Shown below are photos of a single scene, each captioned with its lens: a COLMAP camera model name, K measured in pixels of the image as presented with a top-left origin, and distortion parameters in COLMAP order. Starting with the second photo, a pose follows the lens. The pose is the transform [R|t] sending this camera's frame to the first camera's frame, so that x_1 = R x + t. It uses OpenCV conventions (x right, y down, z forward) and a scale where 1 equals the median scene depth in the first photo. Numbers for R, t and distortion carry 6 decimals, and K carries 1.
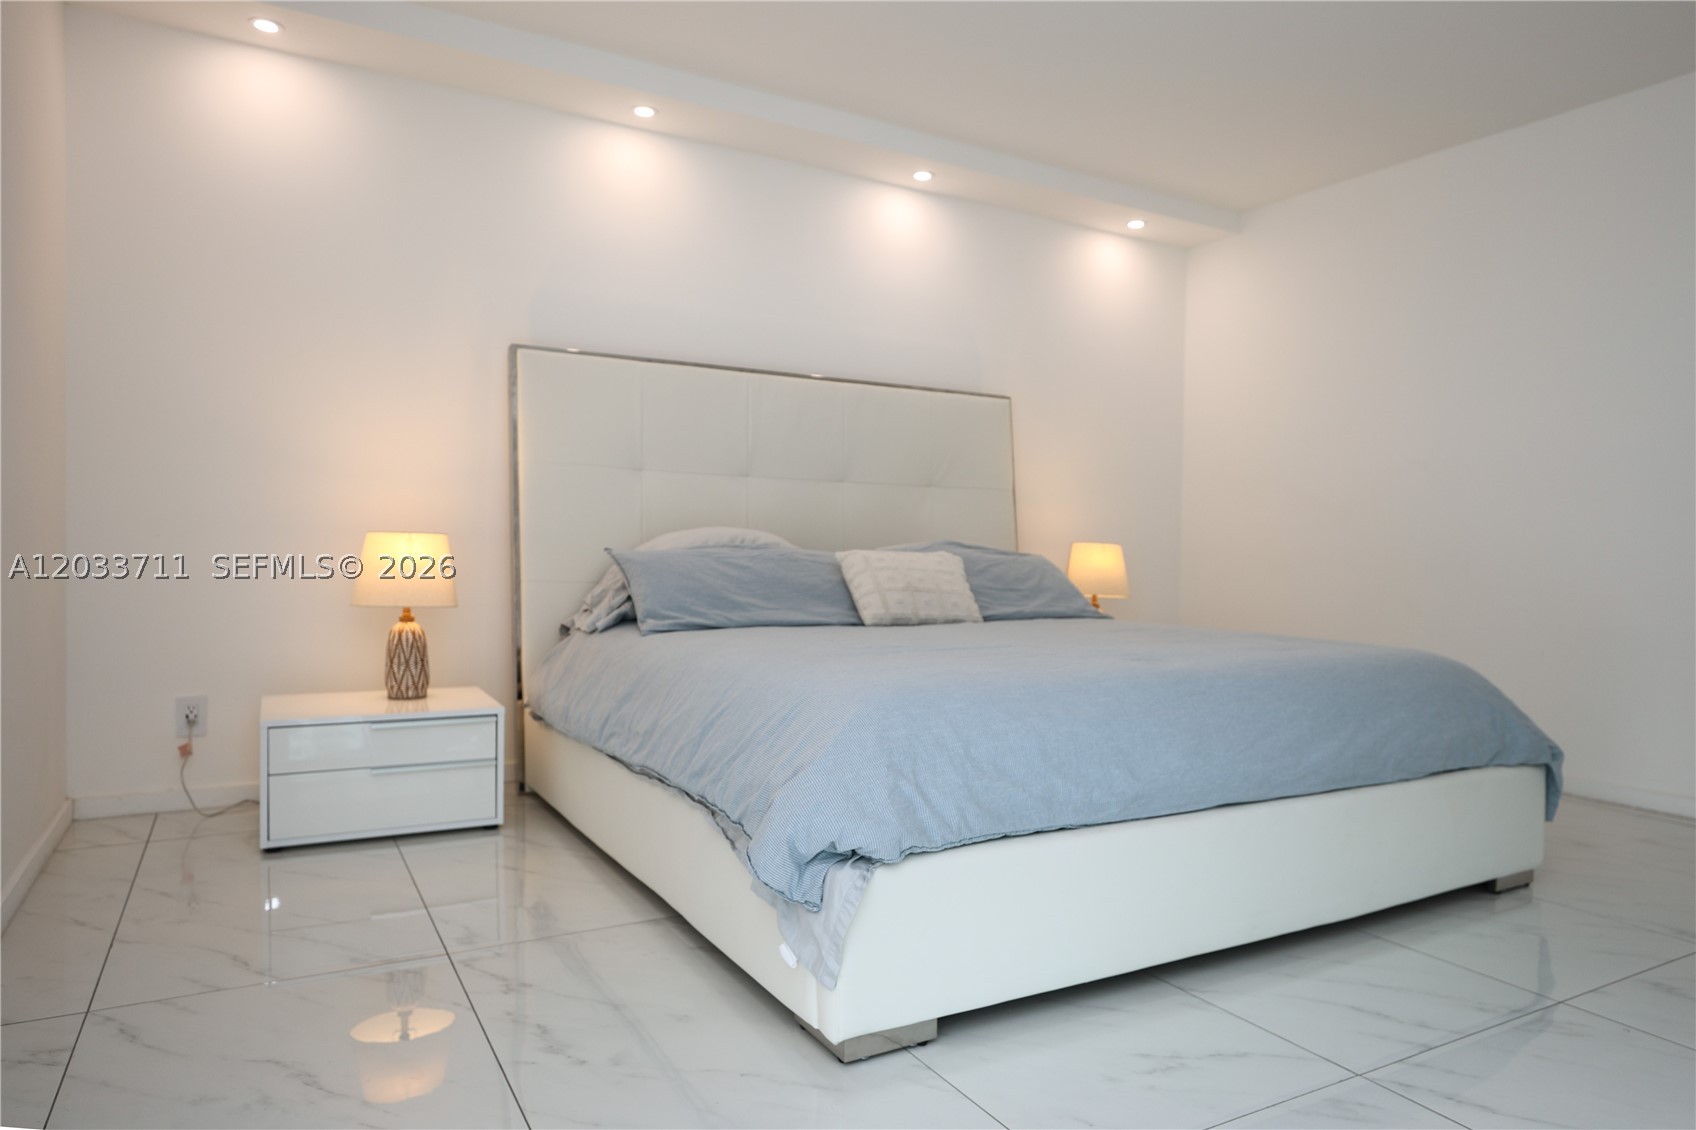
lens RADIAL K [[1043.1, 0, 807.2], [0, 1043.1, 577.8], [0, 0, 1]] dist [-0.031623, 0.016080]
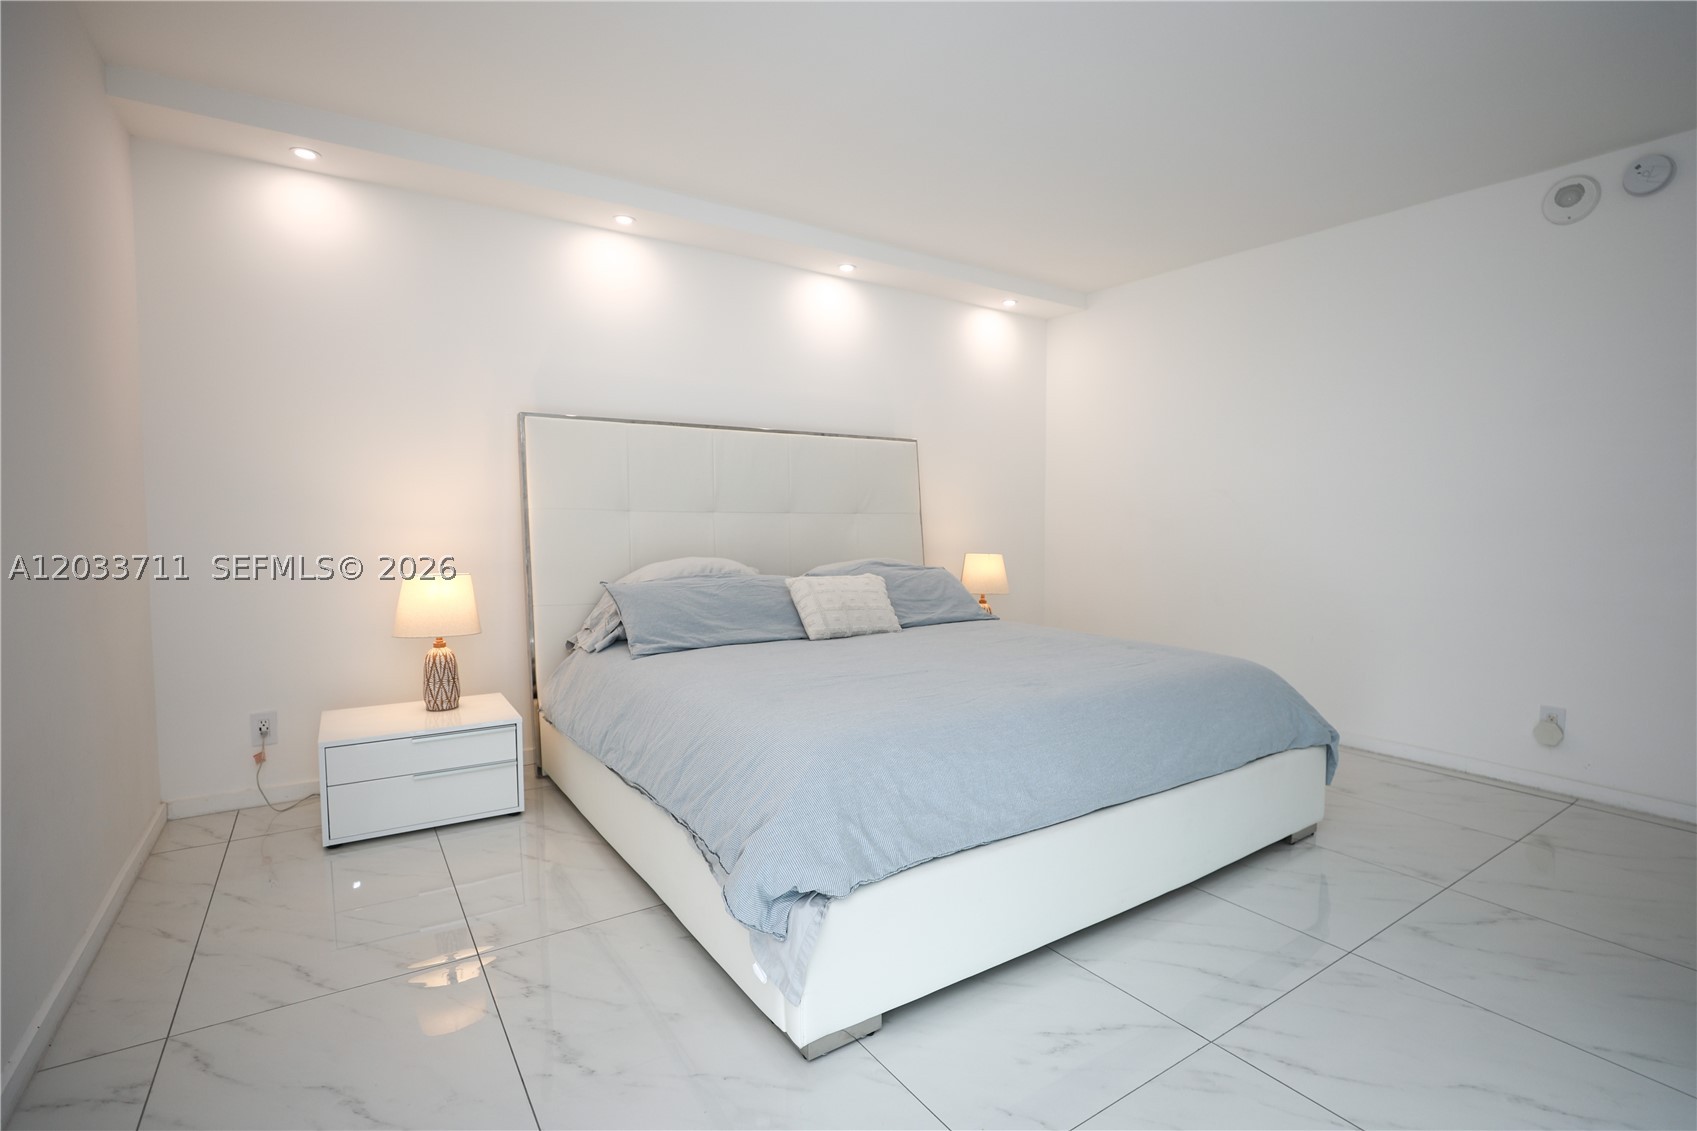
lens RADIAL K [[774.7, 0, 812.9], [0, 774.7, 570.4], [0, 0, 1]] dist [-0.044173, 0.011750]
pose [[0.997392, -0.022283, 0.068655, -0.004239], [0.019443, 0.998938, 0.041762, -0.080873], [-0.069513, -0.040319, 0.996766, 0.068009]]
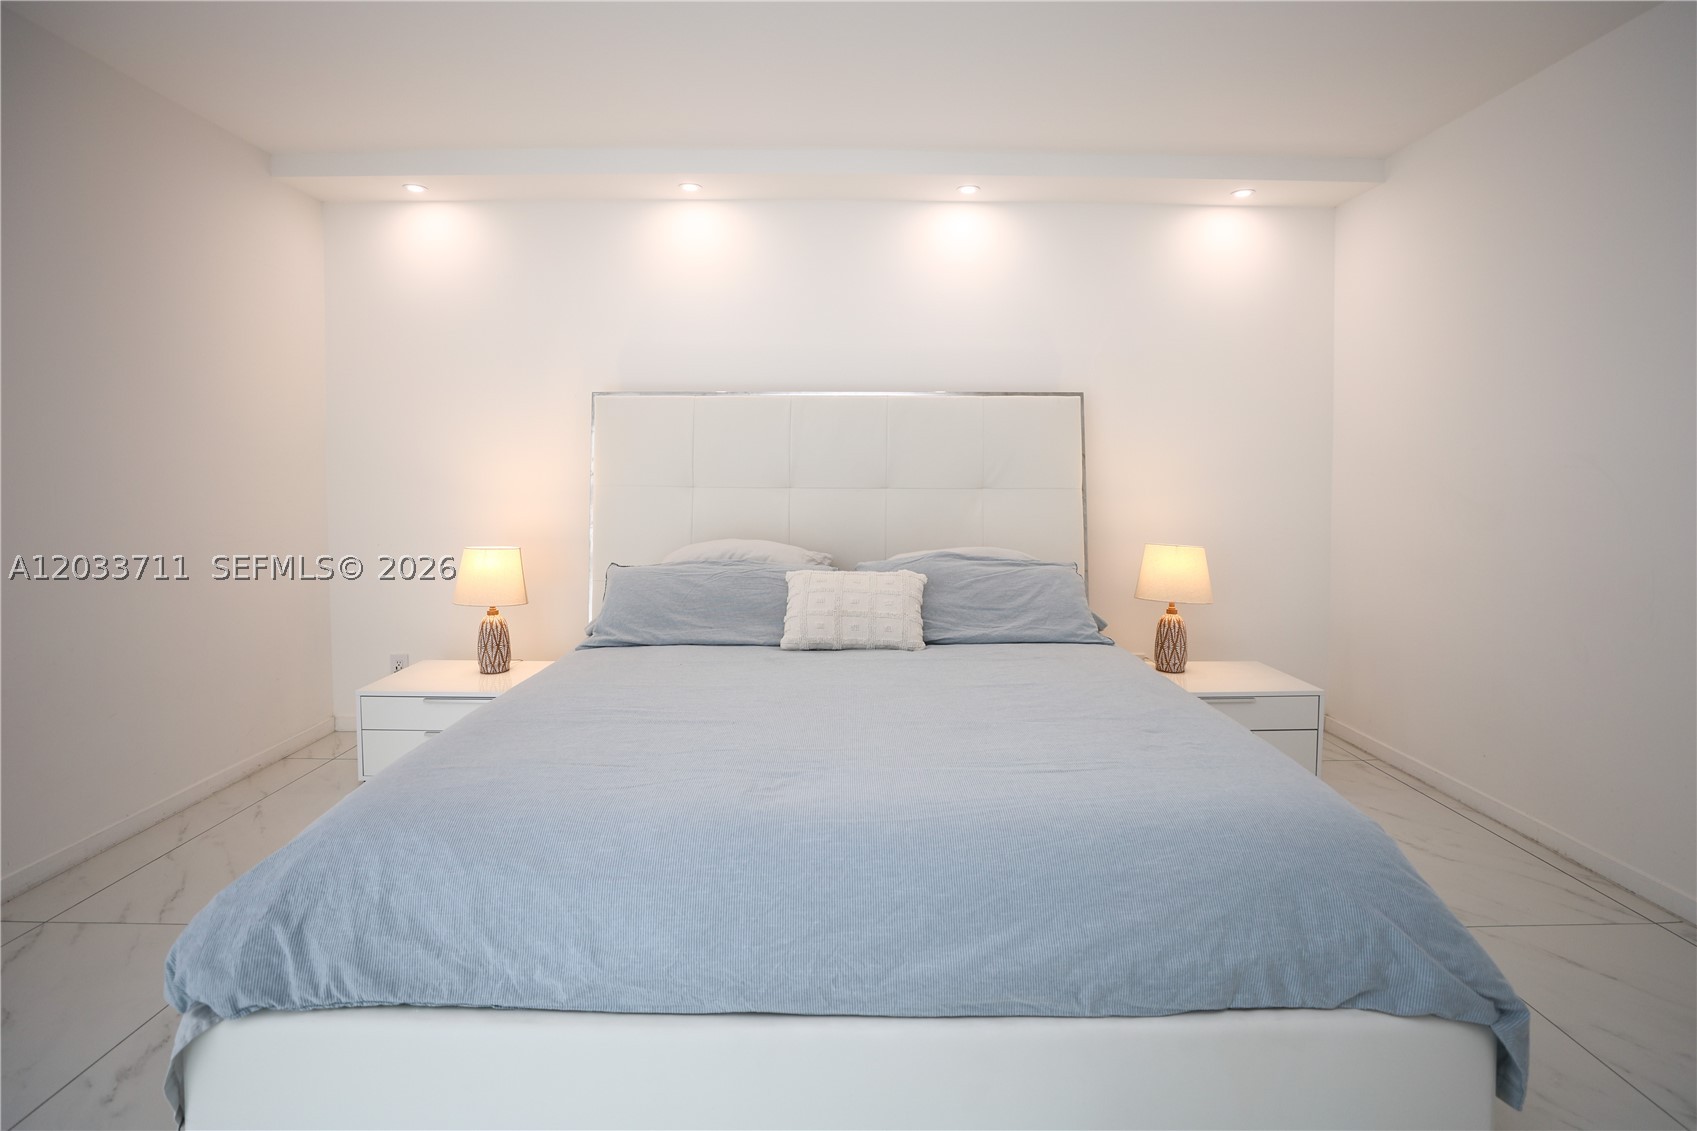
lens RADIAL K [[761.3, 0, 860.4], [0, 761.3, 510.0], [0, 0, 1]] dist [-0.026265, 0.000649]
pose [[0.886399, 0.005971, -0.462884, 0.498042], [0.001786, 0.999865, 0.016318, -0.110432], [0.462919, -0.015292, 0.886269, 0.375031]]
